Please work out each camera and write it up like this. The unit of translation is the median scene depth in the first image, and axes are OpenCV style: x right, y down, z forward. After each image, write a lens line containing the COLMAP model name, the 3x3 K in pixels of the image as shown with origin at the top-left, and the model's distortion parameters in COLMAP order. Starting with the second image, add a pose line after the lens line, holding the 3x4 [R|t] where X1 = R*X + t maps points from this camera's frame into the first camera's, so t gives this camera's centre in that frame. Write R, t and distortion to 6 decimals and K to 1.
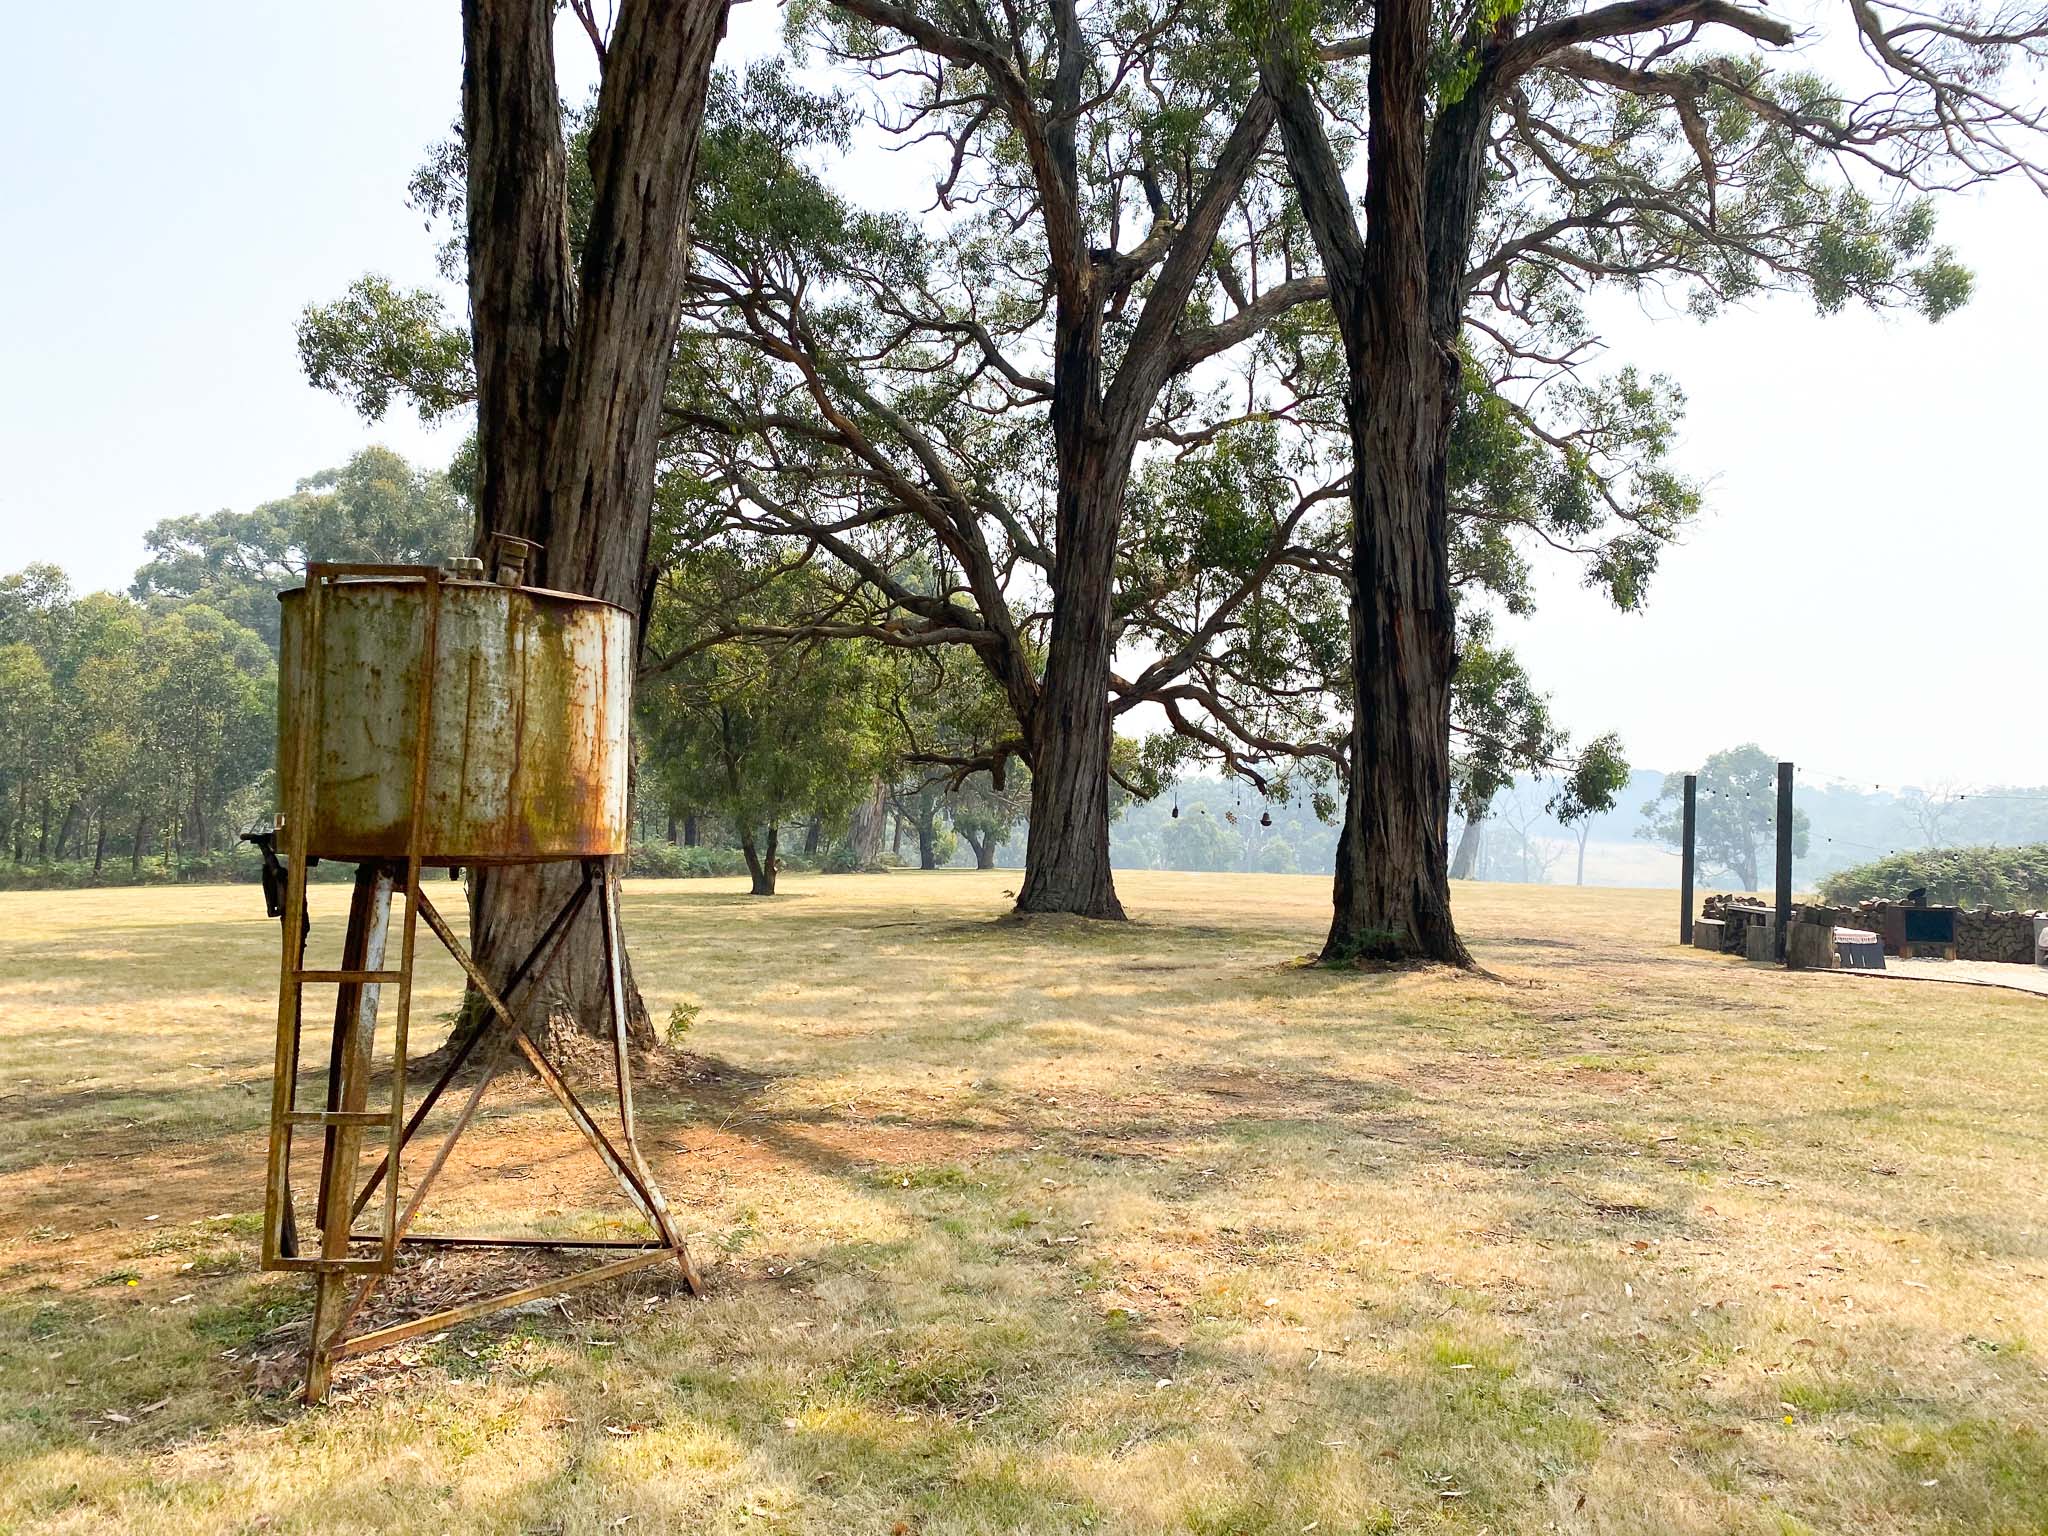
lens RADIAL K [[1566.0, 0, 1014.2], [0, 1566.0, 748.1], [0, 0, 1]] dist [0.015644, -0.037111]
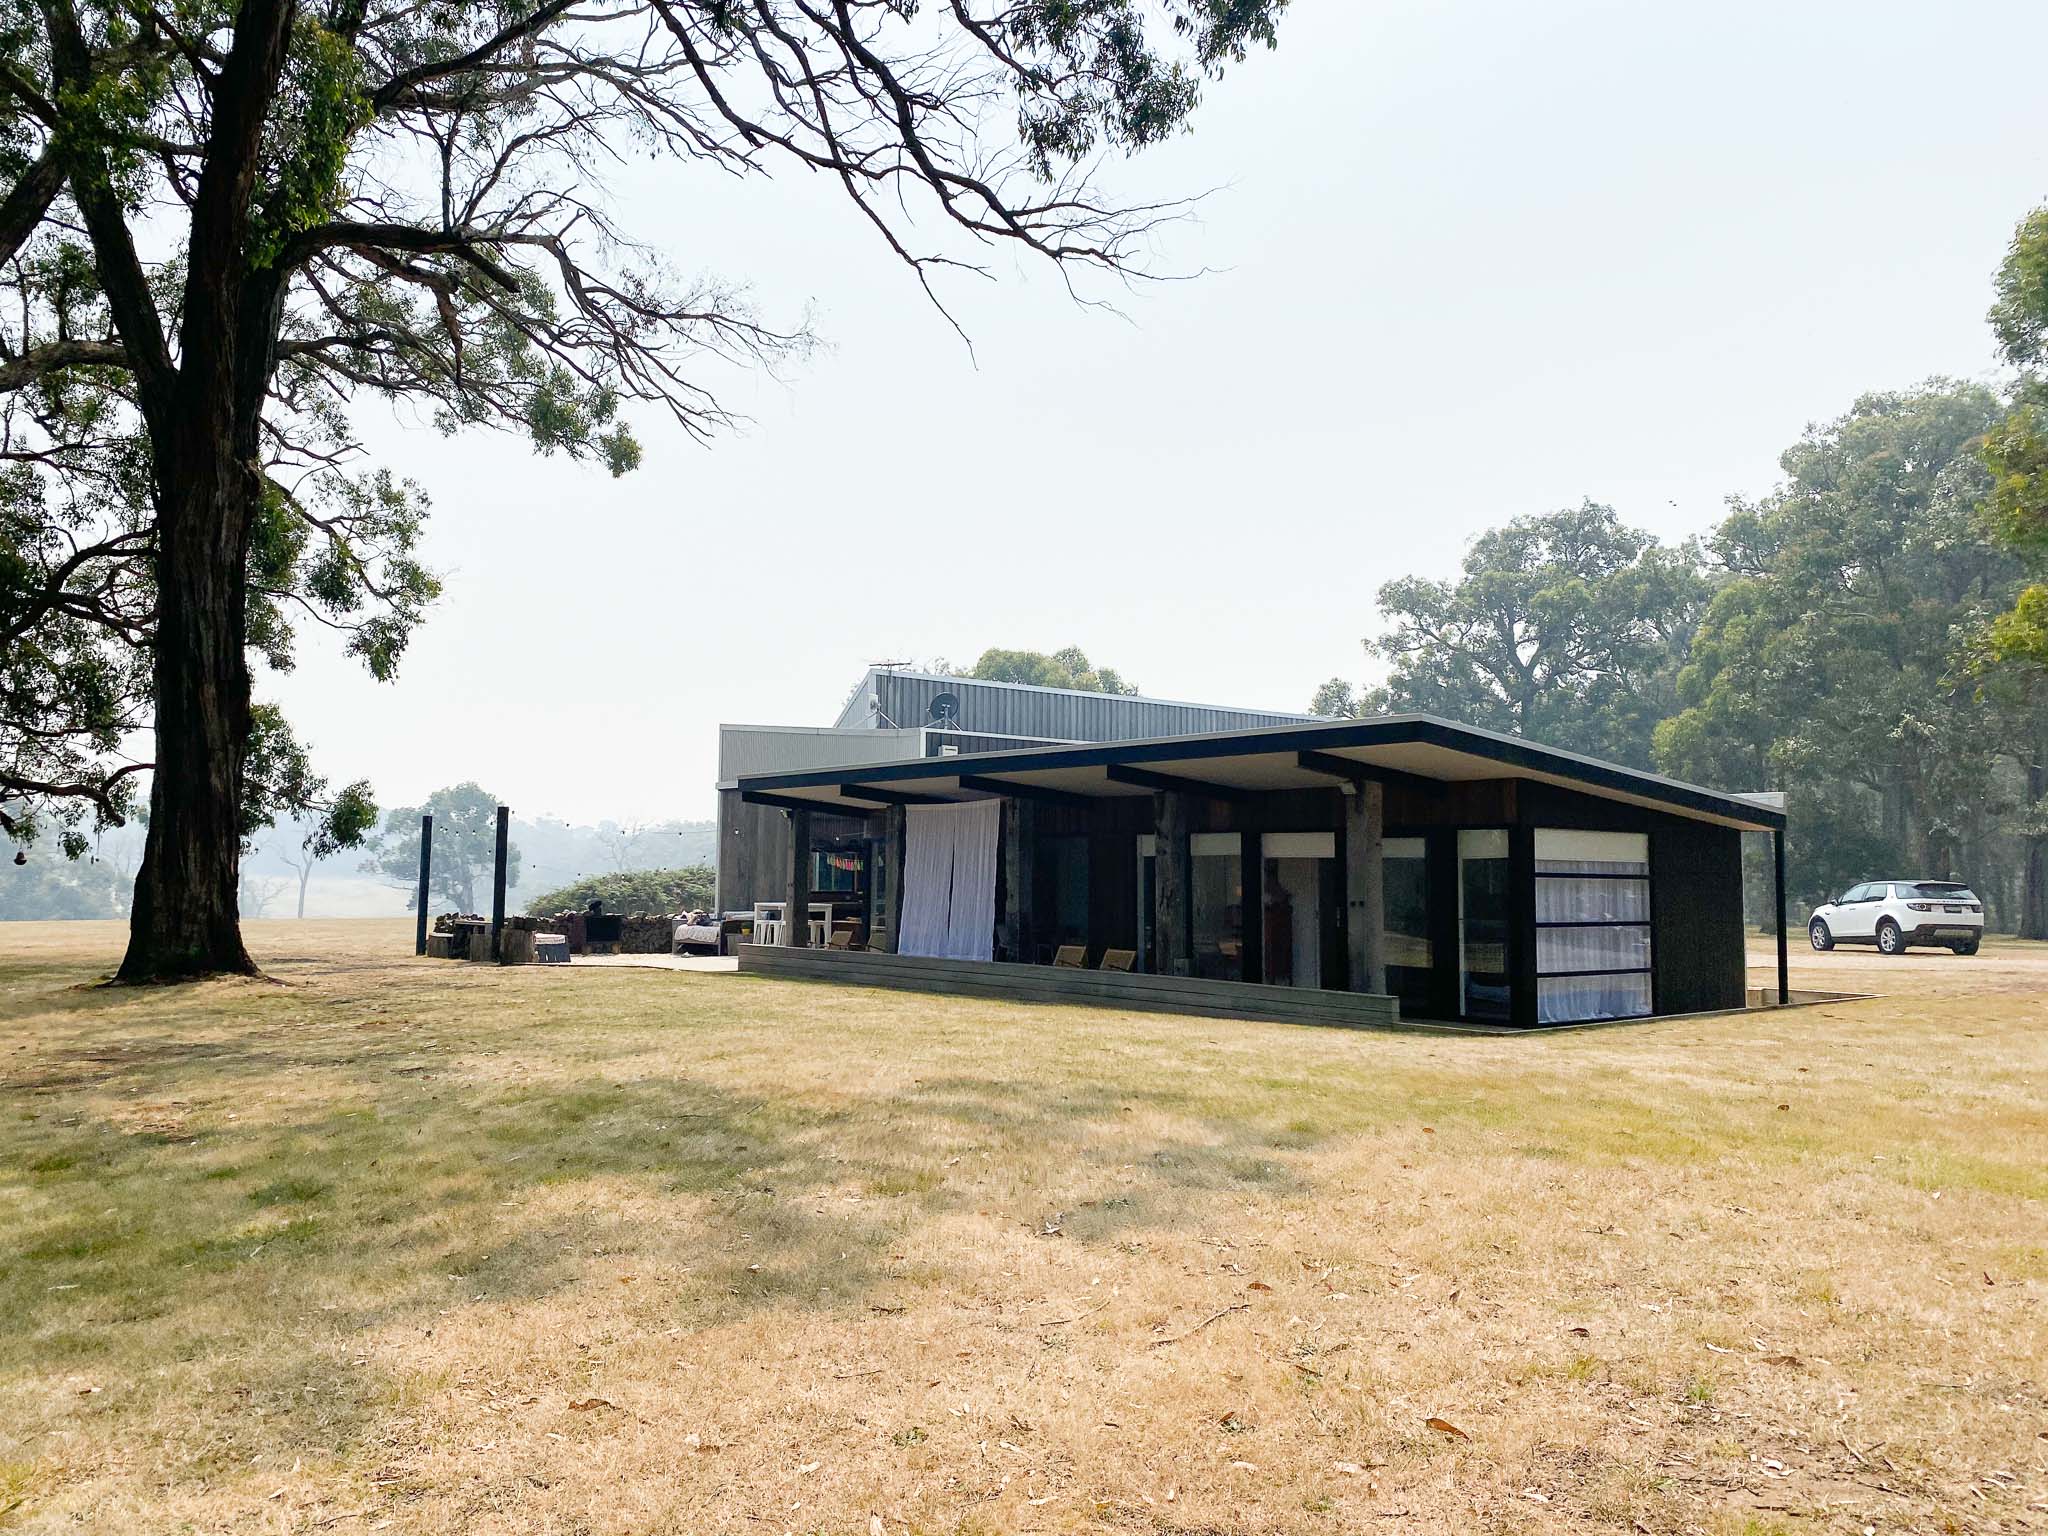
lens RADIAL K [[1566.0, 0, 1014.2], [0, 1566.0, 748.1], [0, 0, 1]] dist [0.015644, -0.037111]
pose [[0.715537, 0.029278, 0.697961, -0.091653], [-0.013616, 0.999516, -0.027969, -0.006827], [-0.698442, 0.010510, 0.715589, -0.183227]]
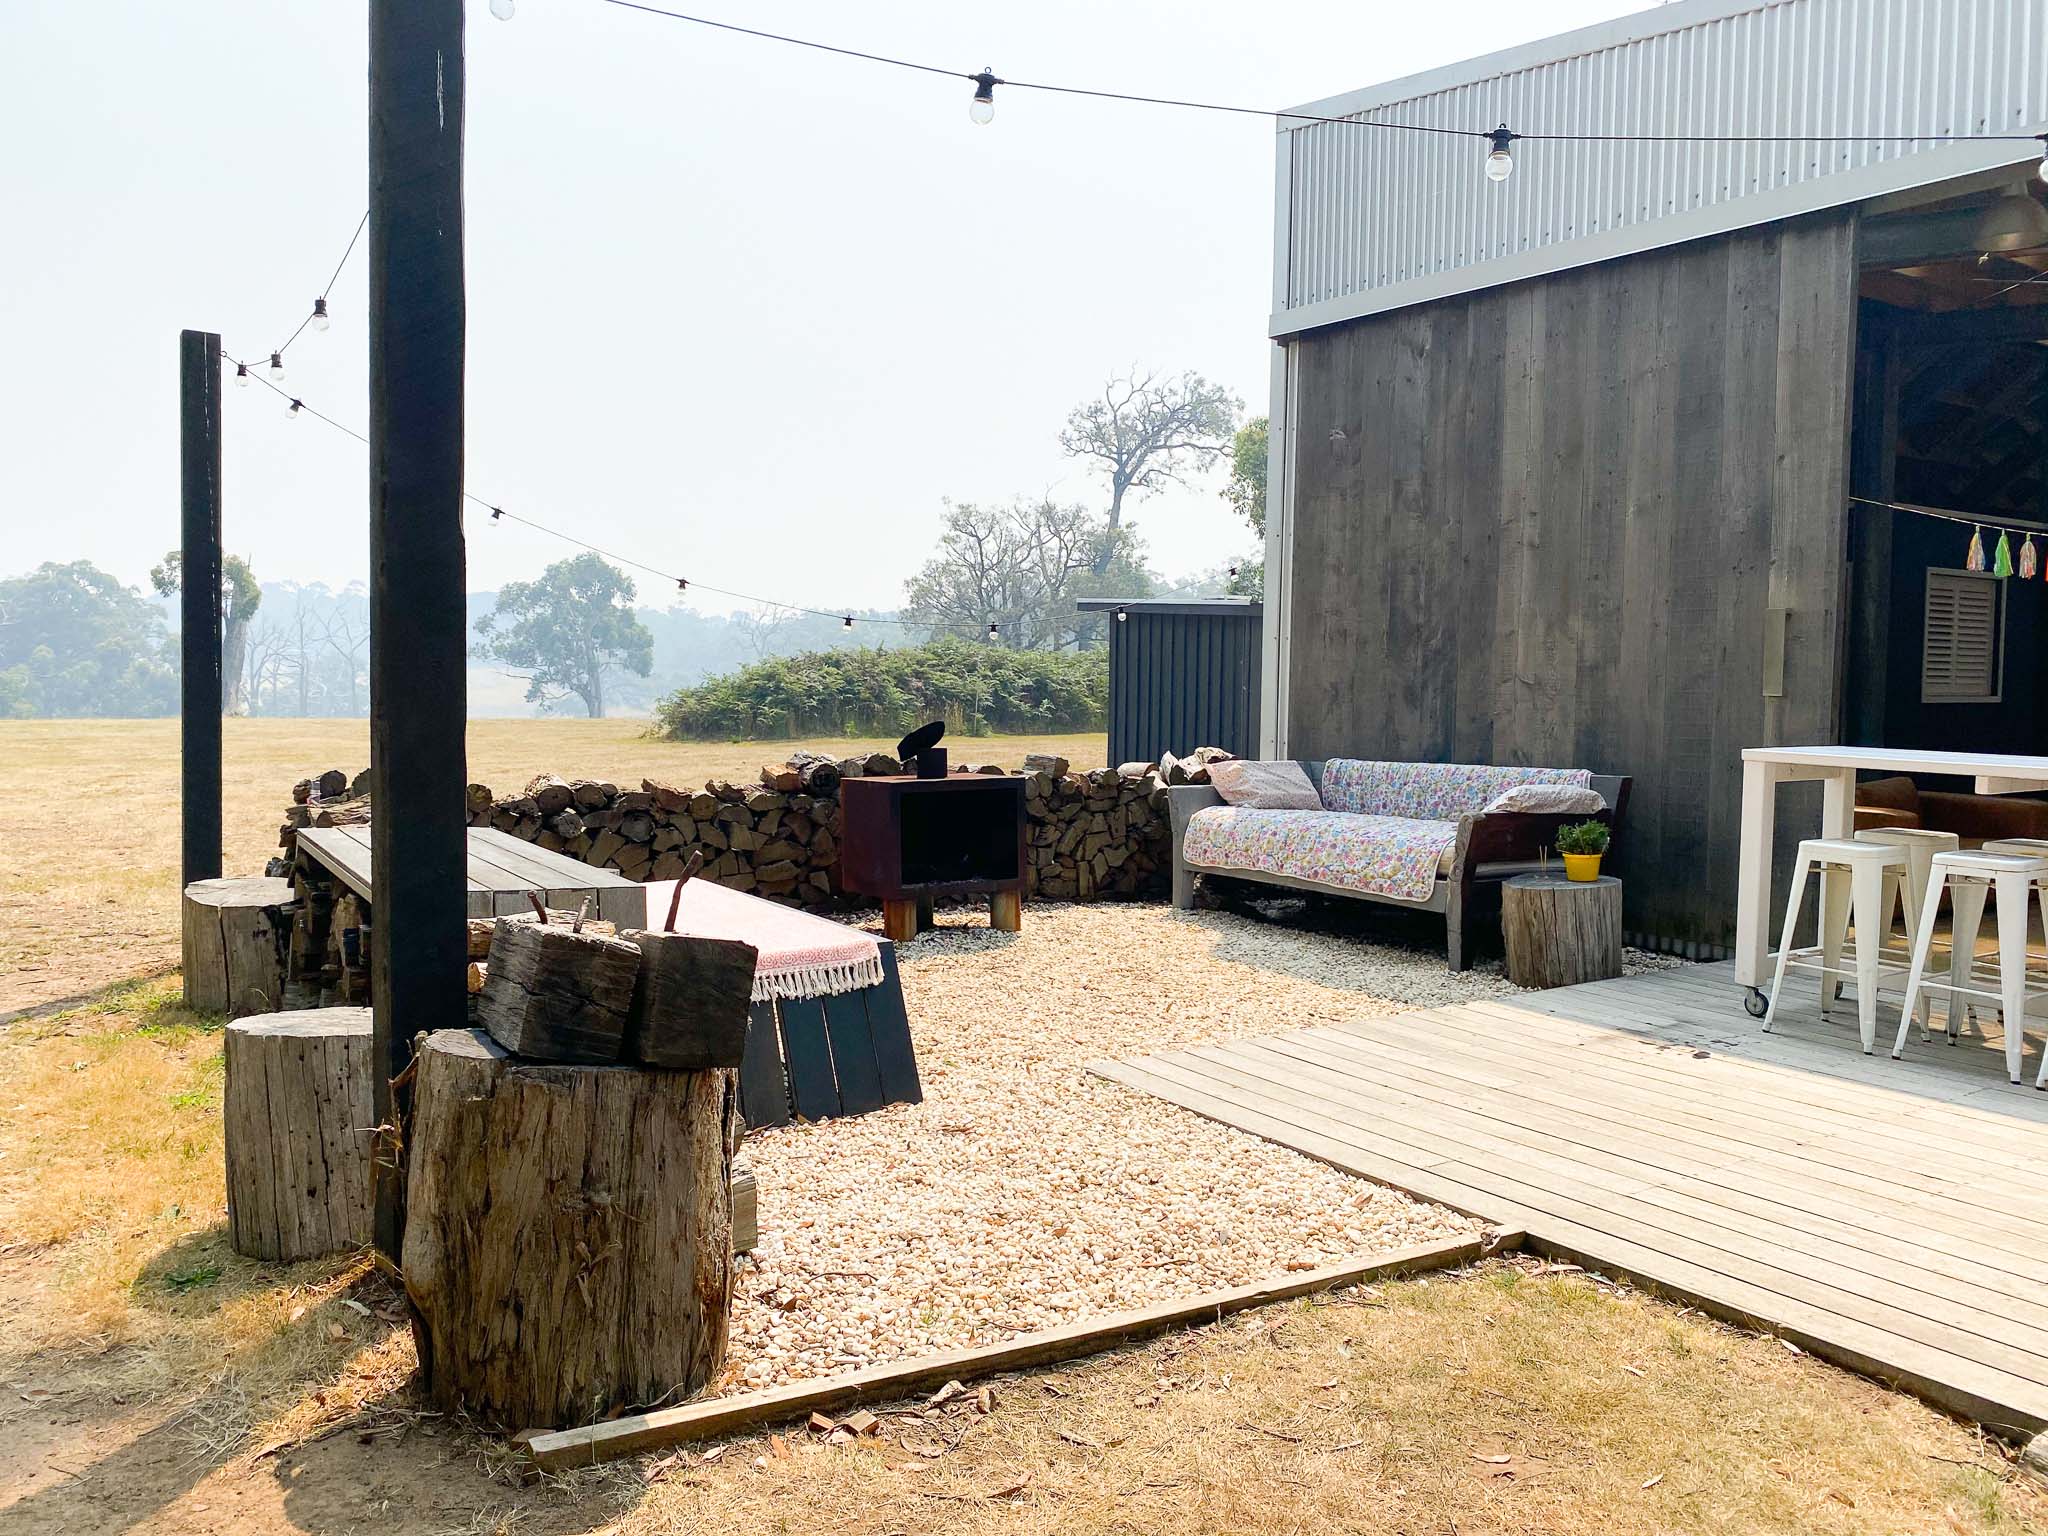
lens RADIAL K [[1614.5, 0, 1024.0], [0, 1614.5, 768.0], [0, 0, 1]] dist [0.050153, -0.003800]
pose [[0.769406, -0.059829, 0.635952, 0.368138], [-0.017505, 0.993255, 0.114621, 0.058226], [-0.638520, -0.099323, 0.763169, 0.712774]]
